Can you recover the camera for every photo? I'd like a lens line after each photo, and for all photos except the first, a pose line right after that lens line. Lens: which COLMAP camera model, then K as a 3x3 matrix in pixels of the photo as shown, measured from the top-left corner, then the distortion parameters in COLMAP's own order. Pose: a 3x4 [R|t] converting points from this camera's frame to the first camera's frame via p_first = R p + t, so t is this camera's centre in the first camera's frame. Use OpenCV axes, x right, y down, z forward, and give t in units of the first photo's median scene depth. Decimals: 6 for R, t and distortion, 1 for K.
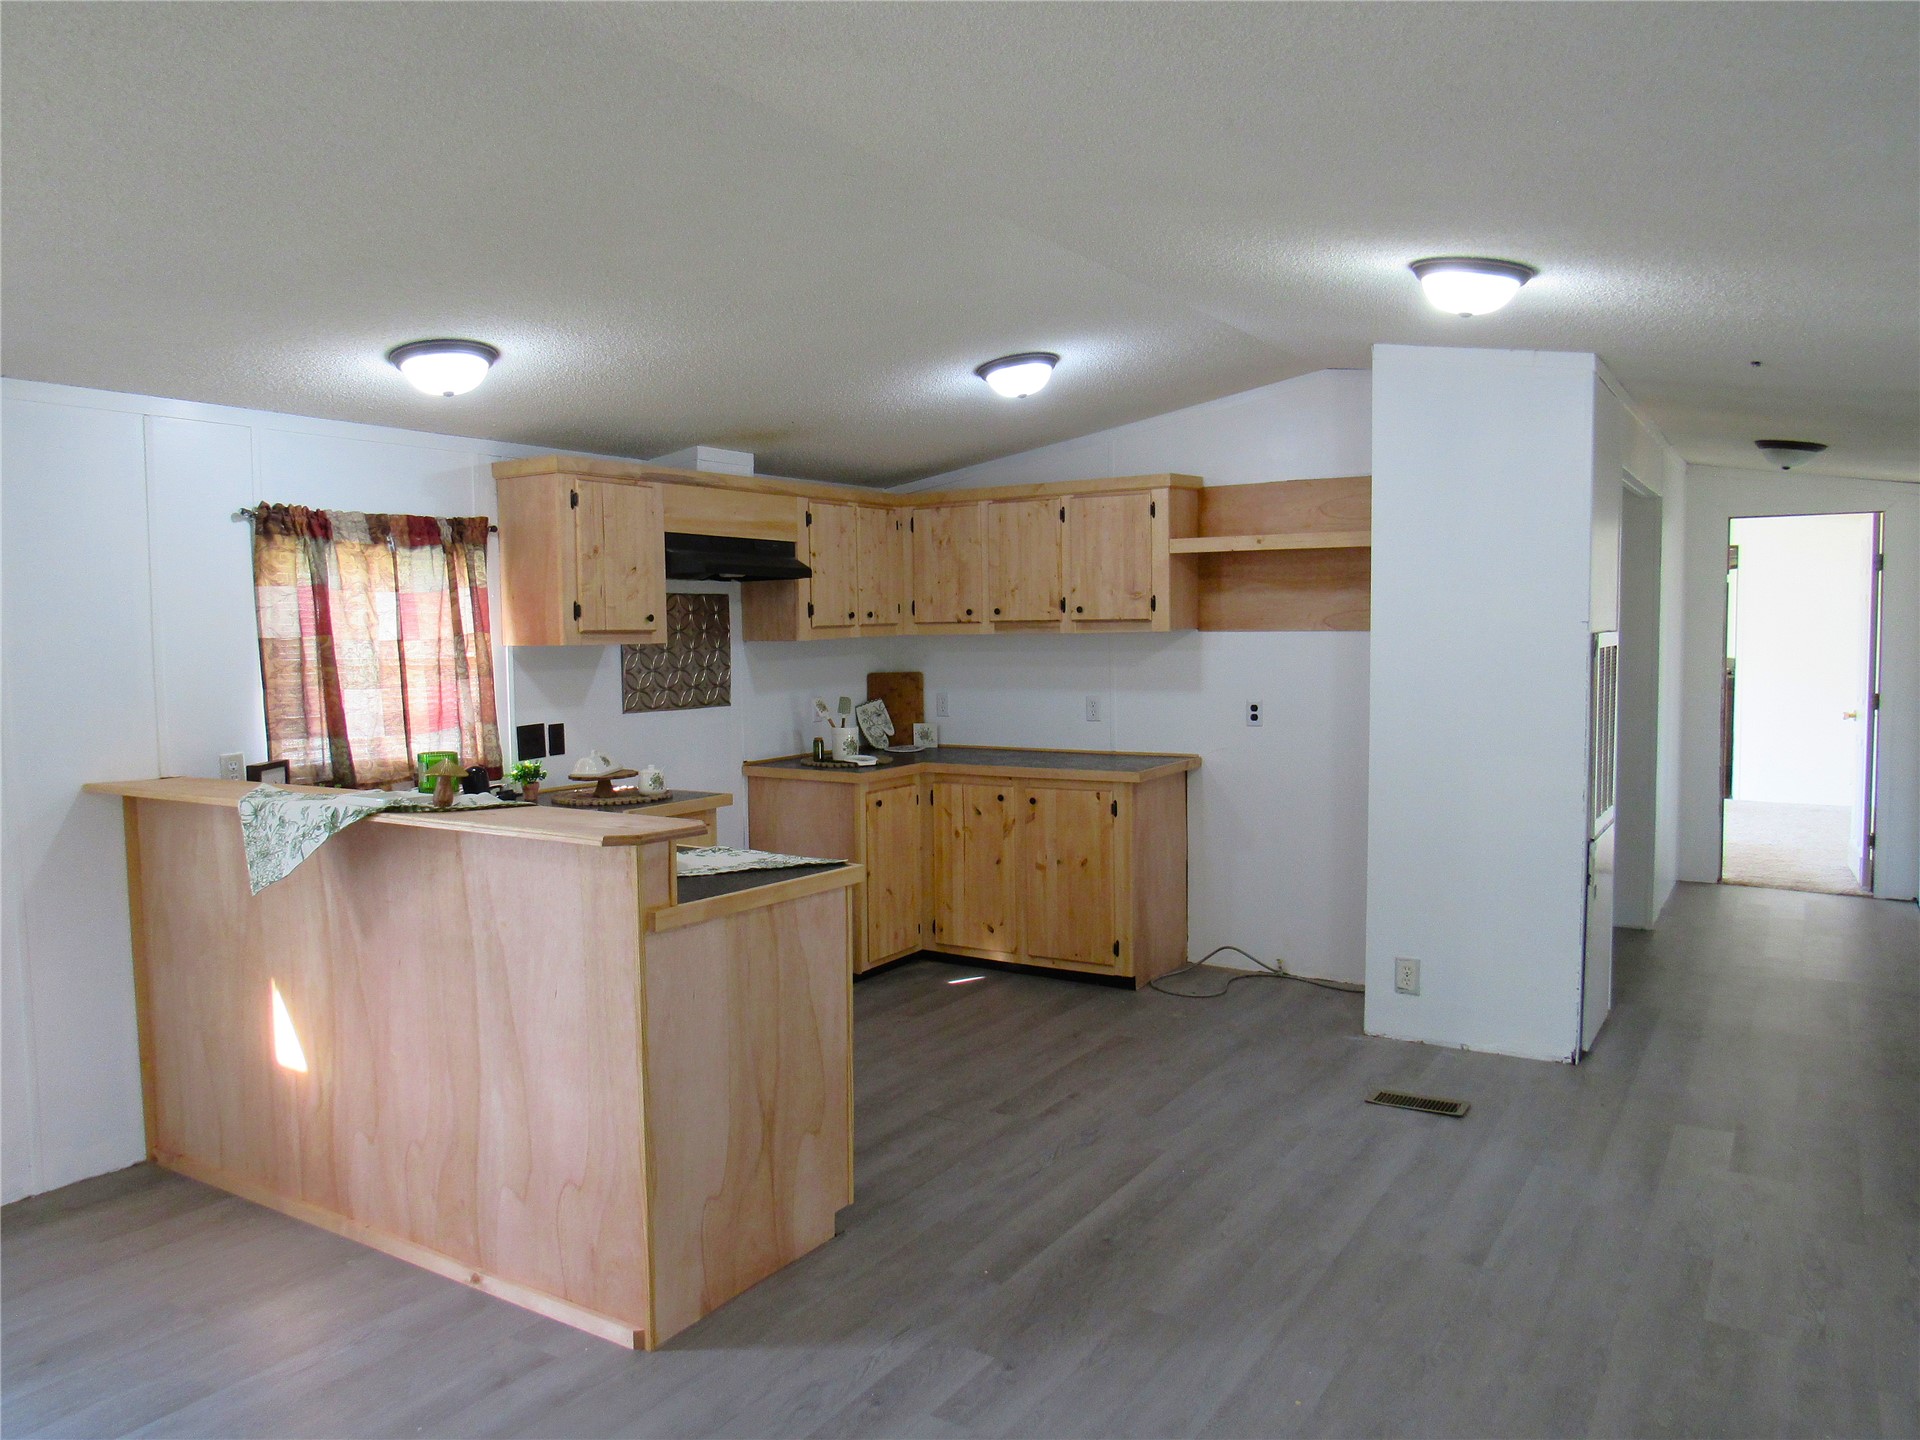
lens RADIAL K [[1373.7, 0, 958.9], [0, 1373.7, 721.7], [0, 0, 1]] dist [-0.042409, 0.026451]
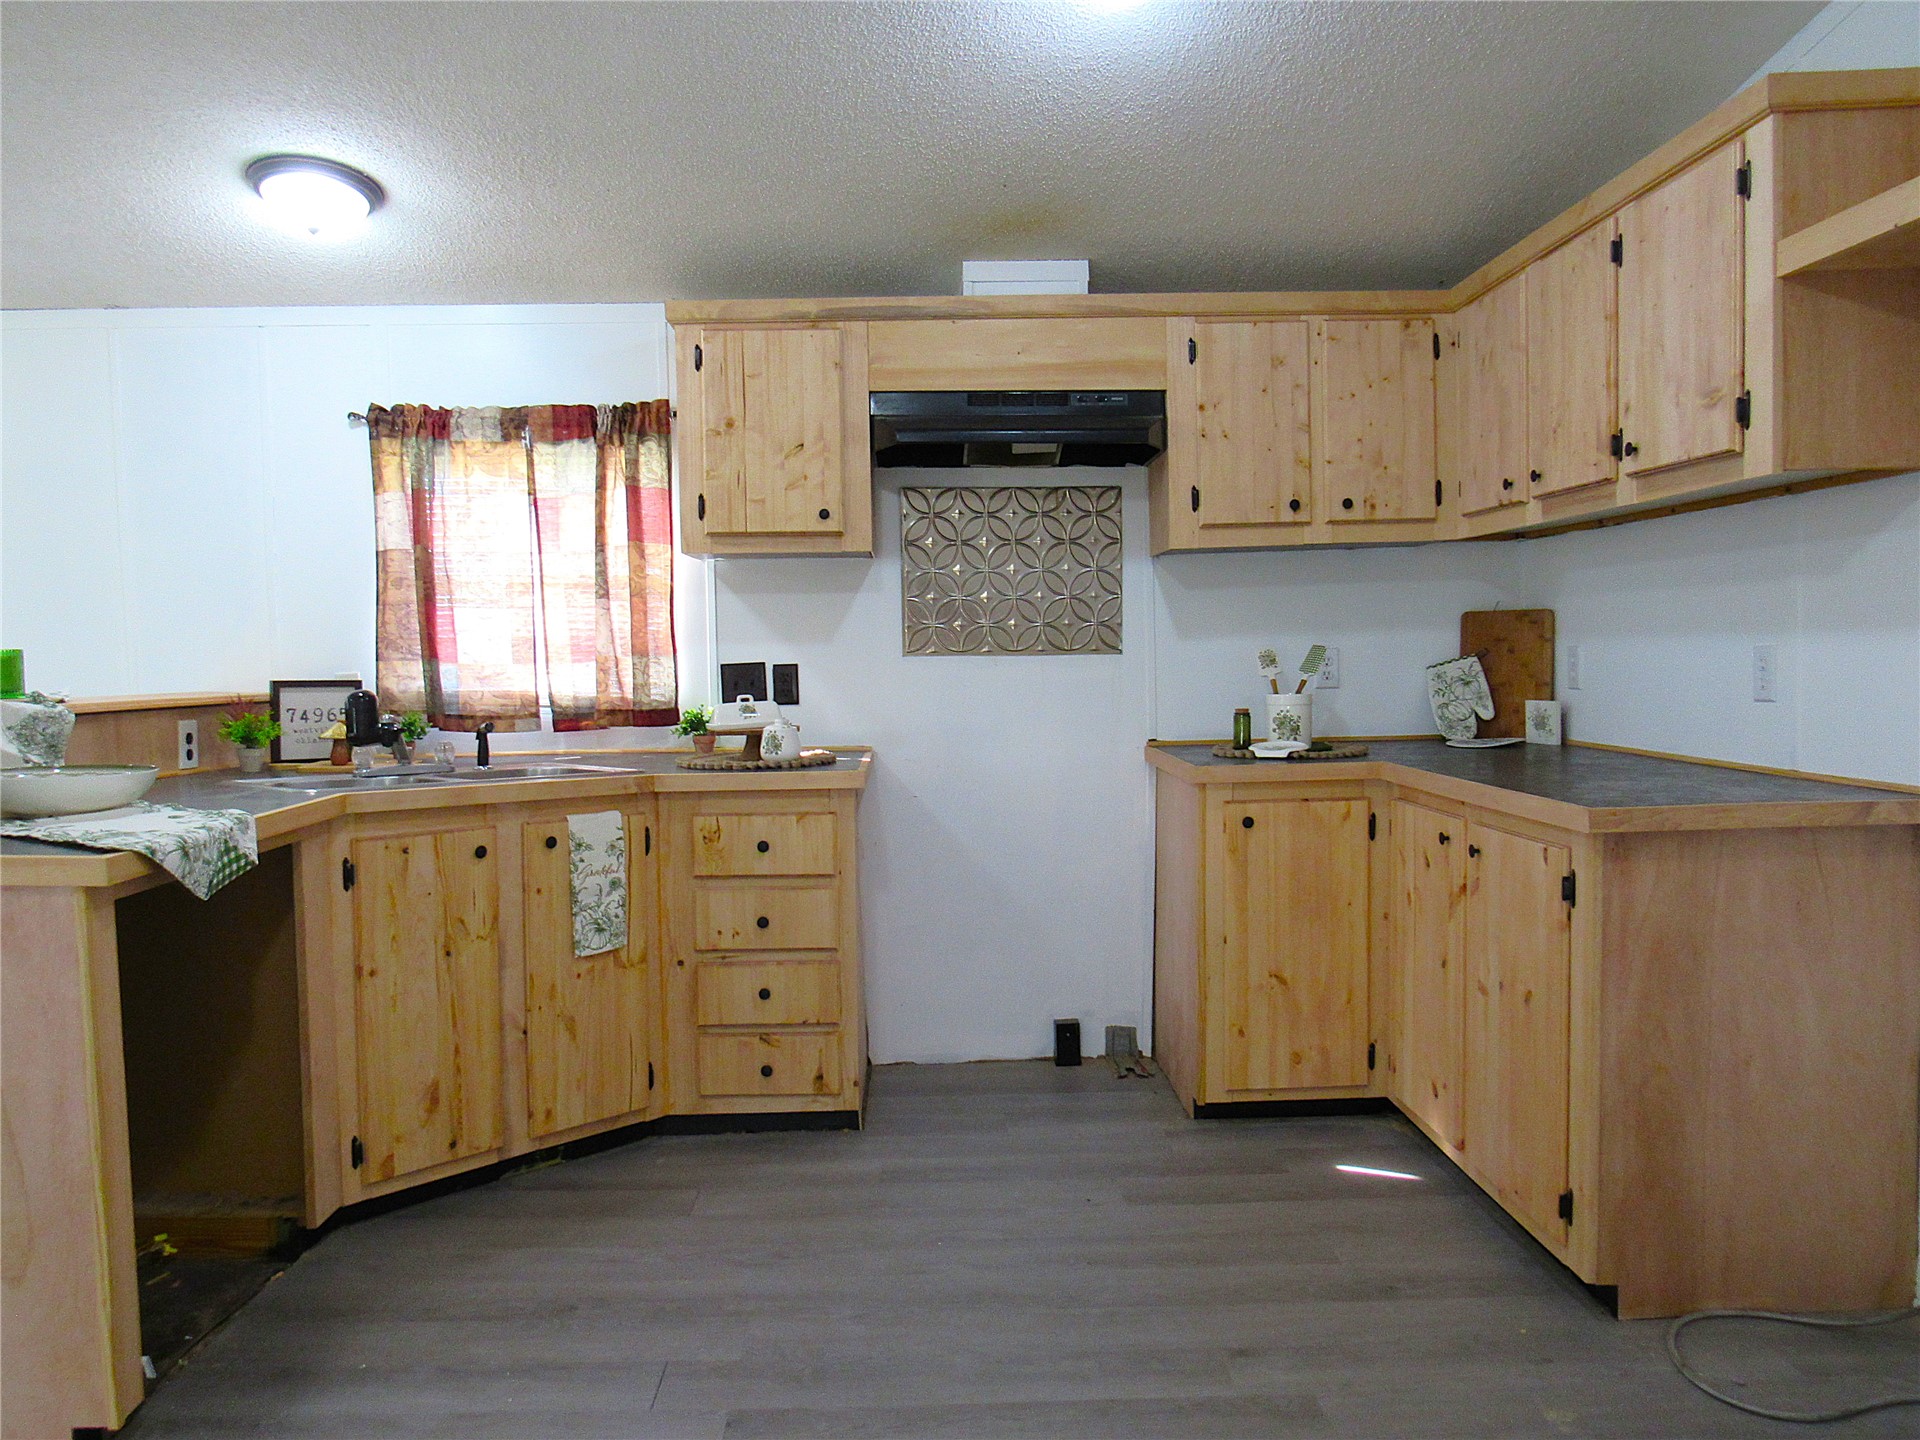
lens RADIAL K [[1373.7, 0, 949.9], [0, 1373.7, 721.2], [0, 0, 1]] dist [-0.042409, 0.026451]
pose [[0.559137, 0.047836, -0.827694, 0.407080], [-0.049958, 0.998464, 0.023956, 0.011001], [0.827569, 0.027955, 0.560668, 0.669830]]
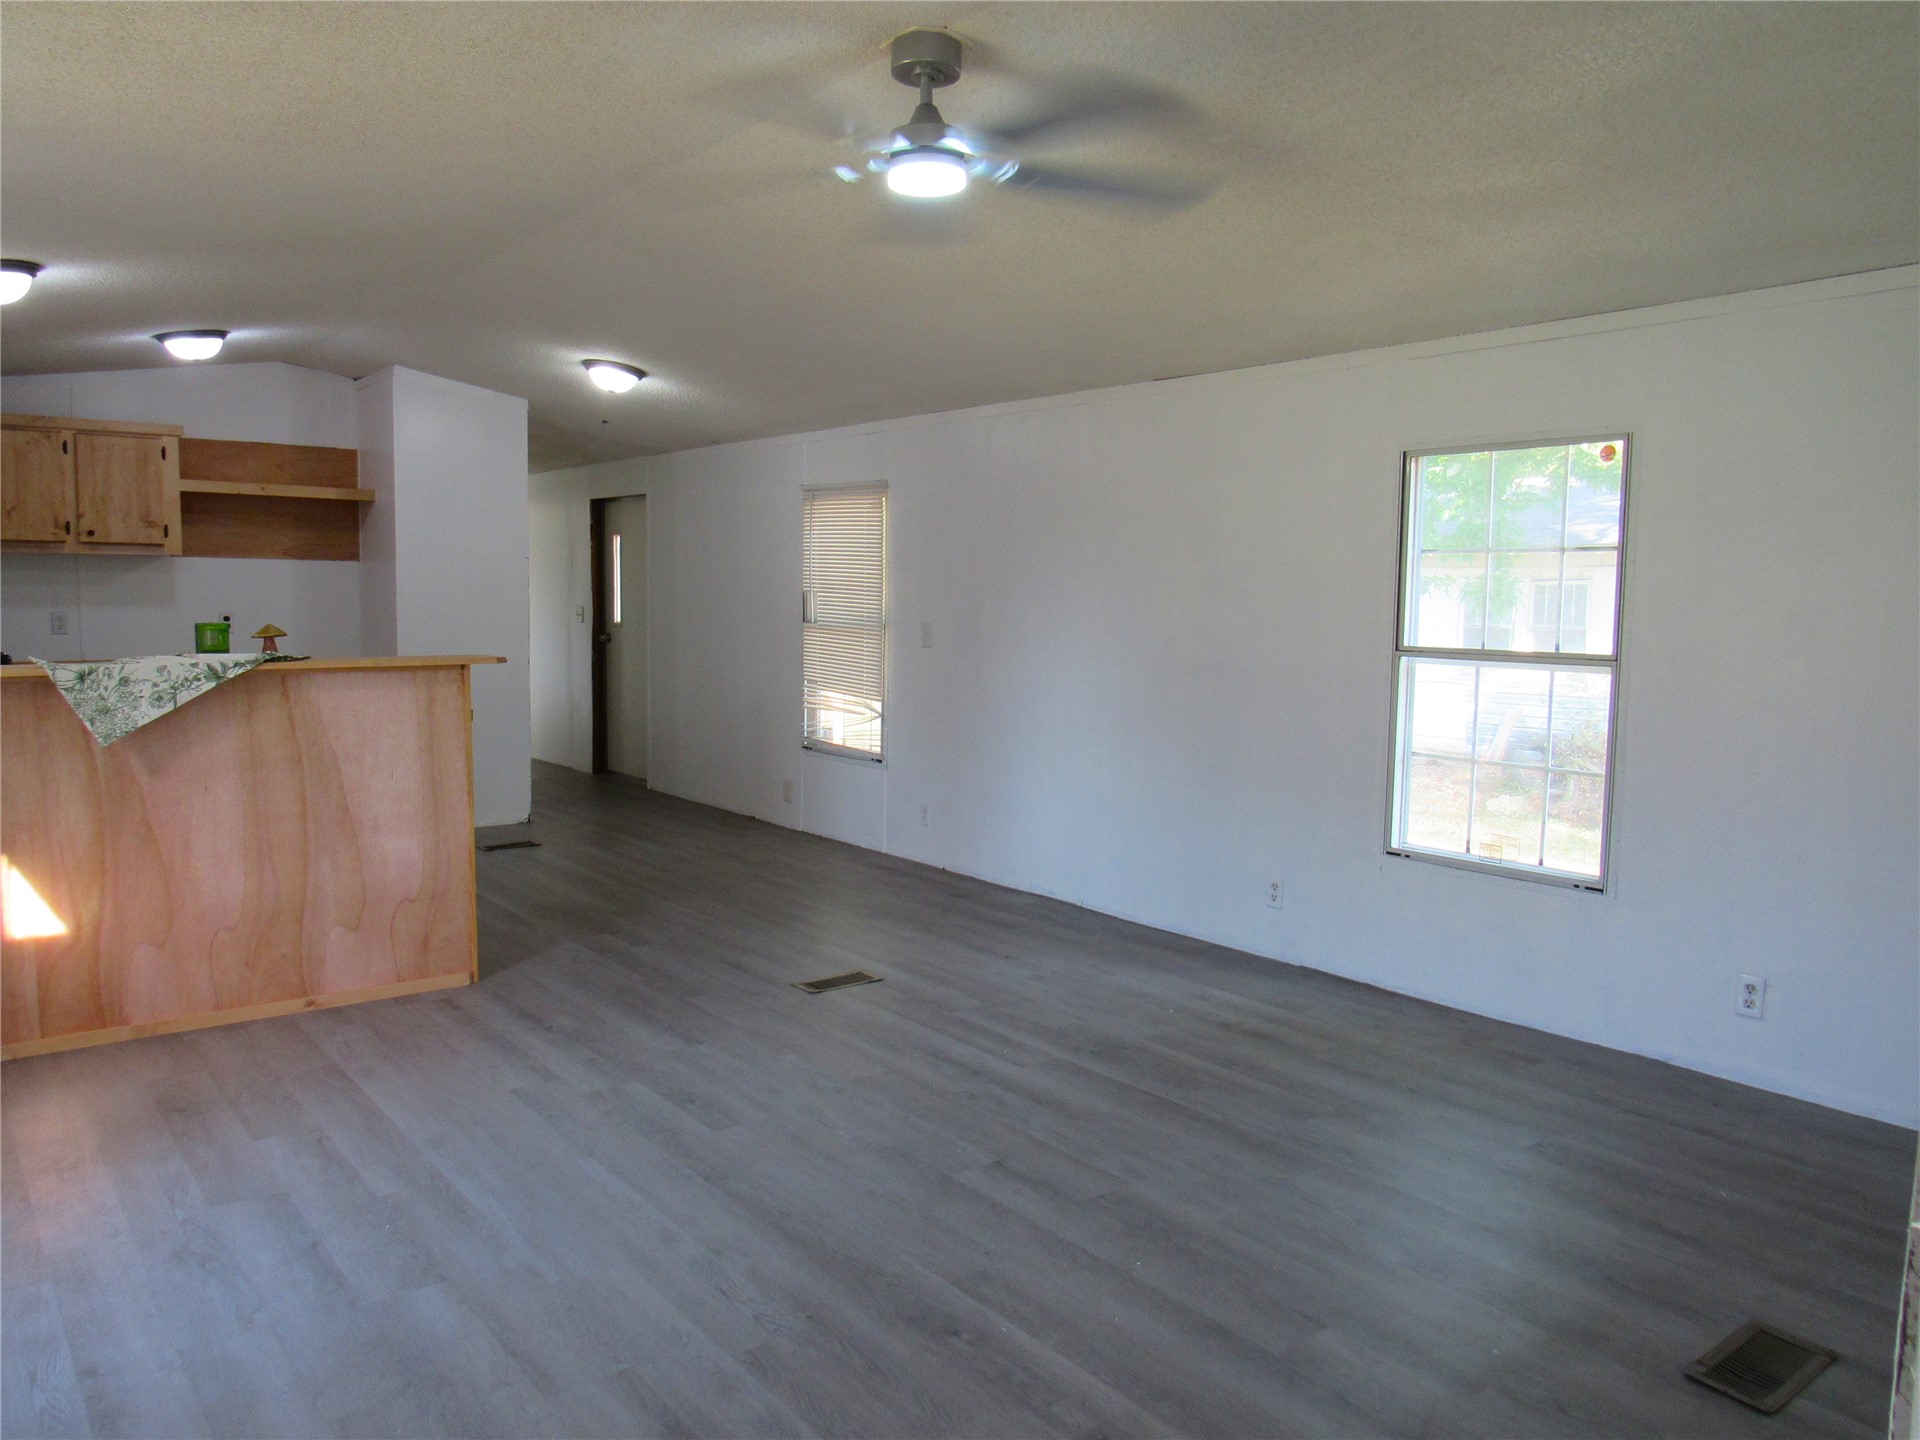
lens RADIAL K [[1373.7, 0, 961.4], [0, 1373.7, 727.0], [0, 0, 1]] dist [-0.042409, 0.026451]
pose [[0.320612, -0.077251, 0.944055, -0.897705], [0.045635, 0.996771, 0.066067, 0.044148], [-0.946111, 0.021900, 0.323102, -0.047488]]
